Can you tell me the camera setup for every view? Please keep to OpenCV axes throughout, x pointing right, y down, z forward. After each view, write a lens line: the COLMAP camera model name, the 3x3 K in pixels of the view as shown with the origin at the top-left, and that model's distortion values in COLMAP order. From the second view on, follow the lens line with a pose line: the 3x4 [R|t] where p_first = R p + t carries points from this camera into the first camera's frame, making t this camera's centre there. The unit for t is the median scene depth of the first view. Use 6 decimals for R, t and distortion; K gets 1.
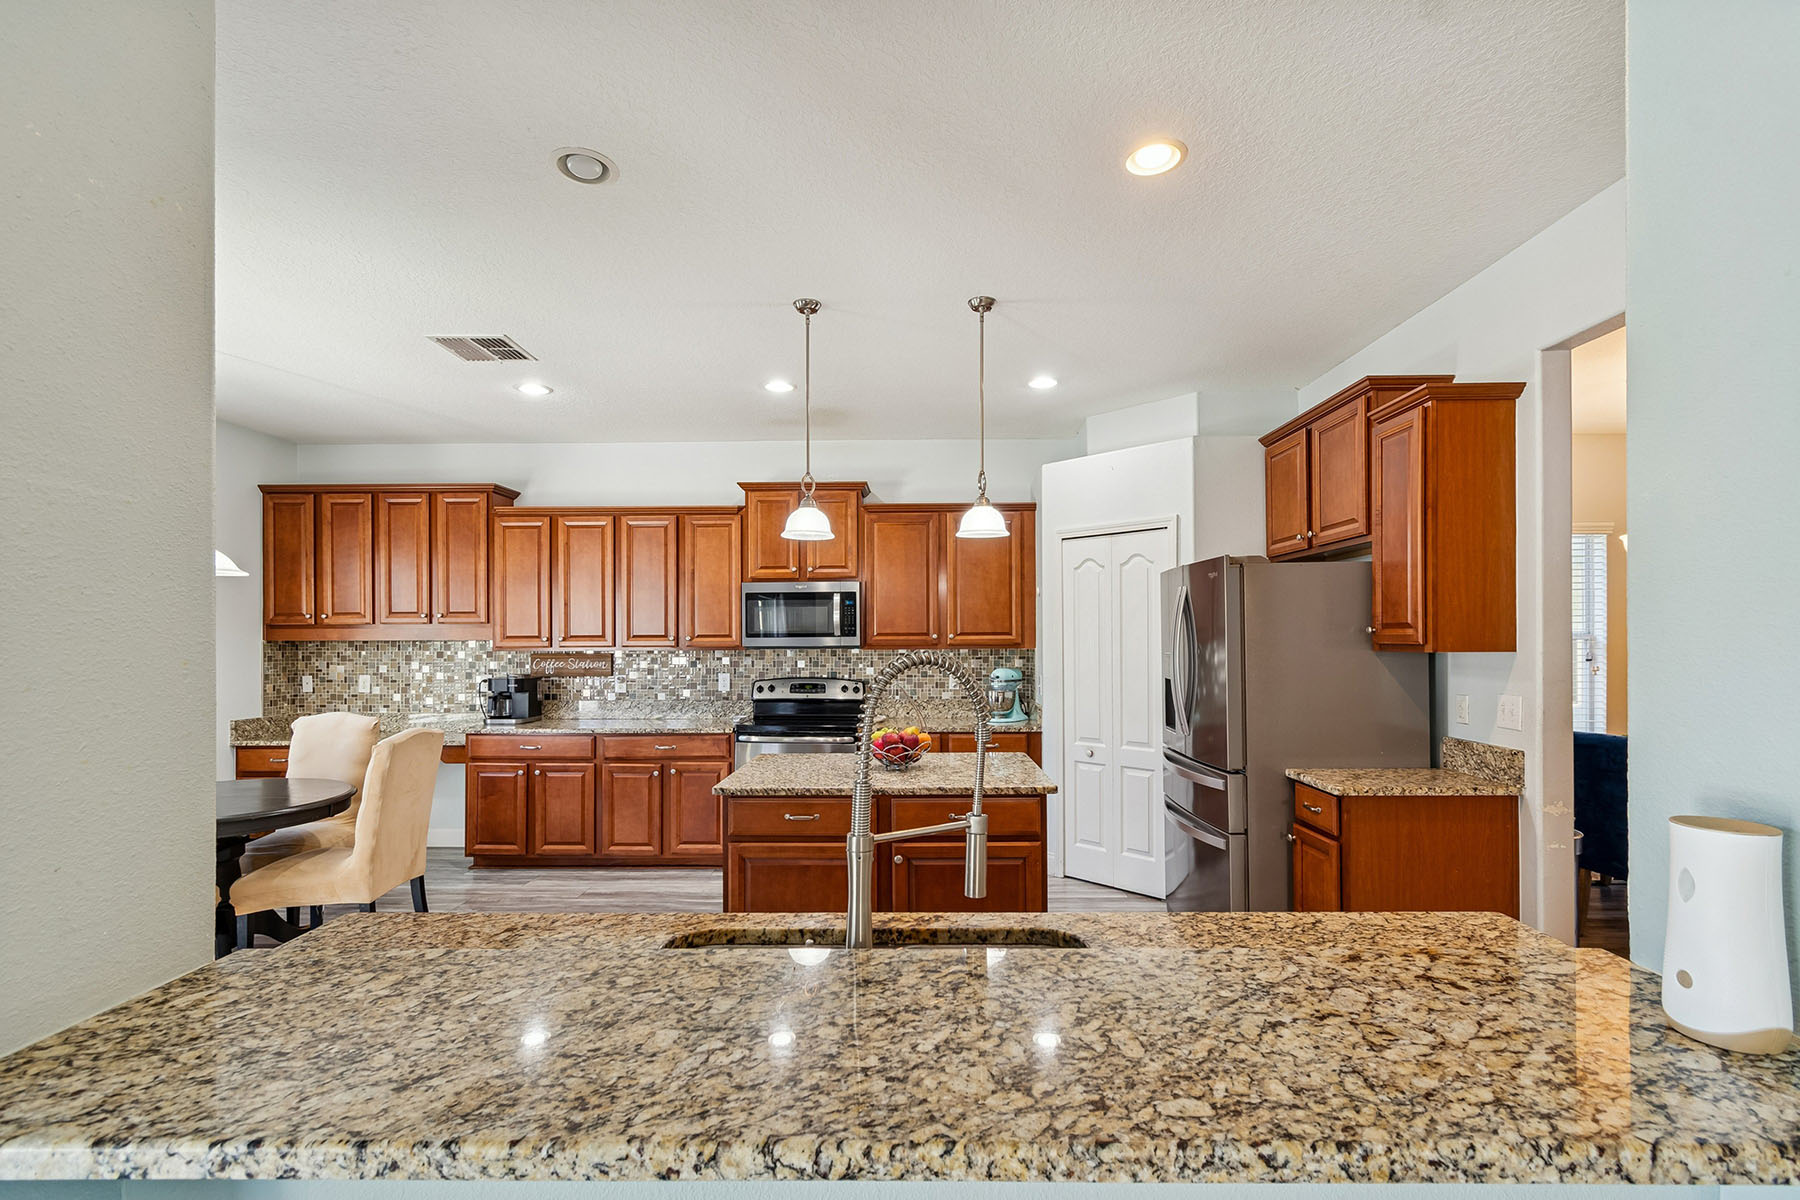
lens RADIAL K [[825.0, 0, 913.5], [0, 825.0, 633.3], [0, 0, 1]] dist [0.005135, -0.003973]
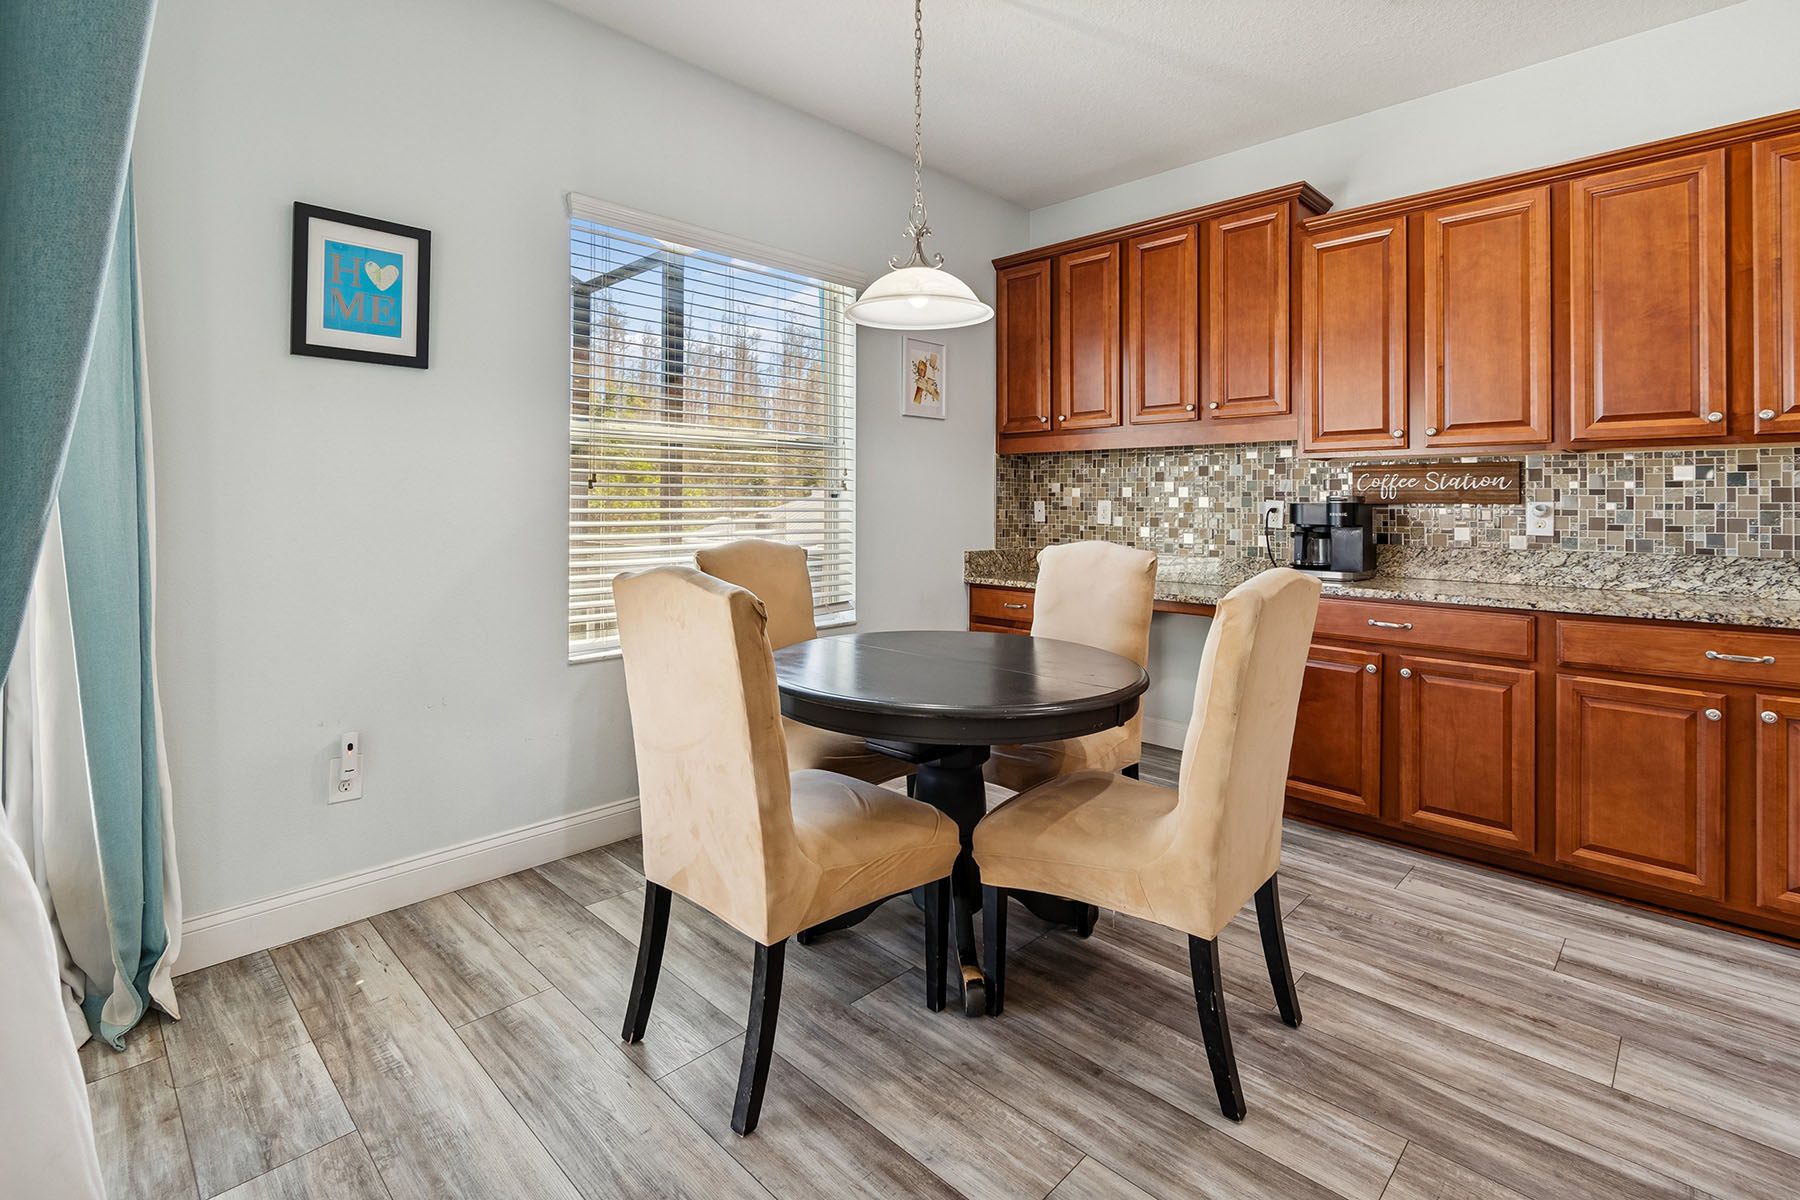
lens RADIAL K [[825.0, 0, 901.6], [0, 825.0, 493.8], [0, 0, 1]] dist [0.005135, -0.003973]
pose [[0.726932, -0.001378, -0.686708, -0.305033], [-0.003692, 0.999976, -0.005915, 0.052500], [0.686700, 0.006836, 0.726909, 0.356649]]
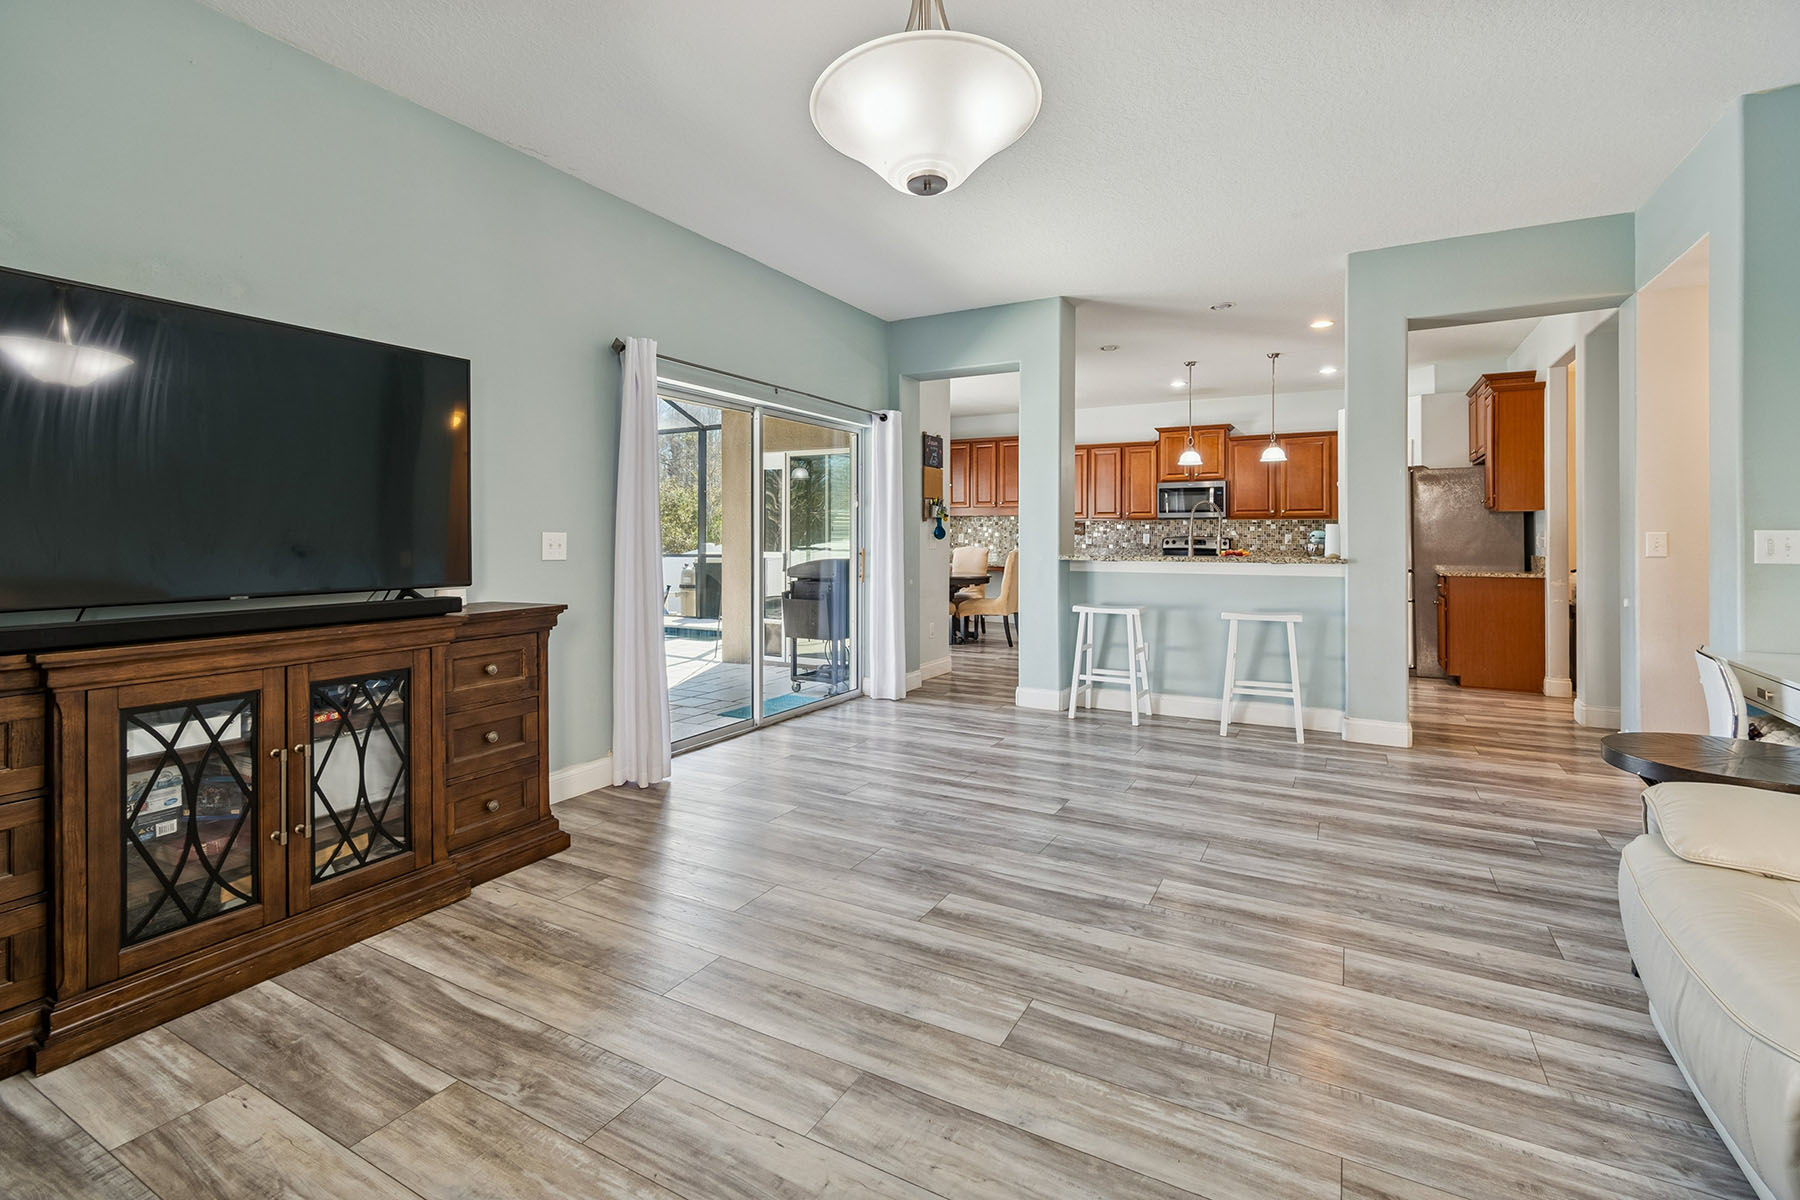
lens RADIAL K [[825.0, 0, 892.4], [0, 825.0, 530.4], [0, 0, 1]] dist [0.005135, -0.003973]
pose [[0.877391, 0.002776, -0.479768, 0.153887], [-0.001679, 0.999995, 0.002717, 0.039319], [0.479773, -0.001579, 0.877391, -0.877772]]
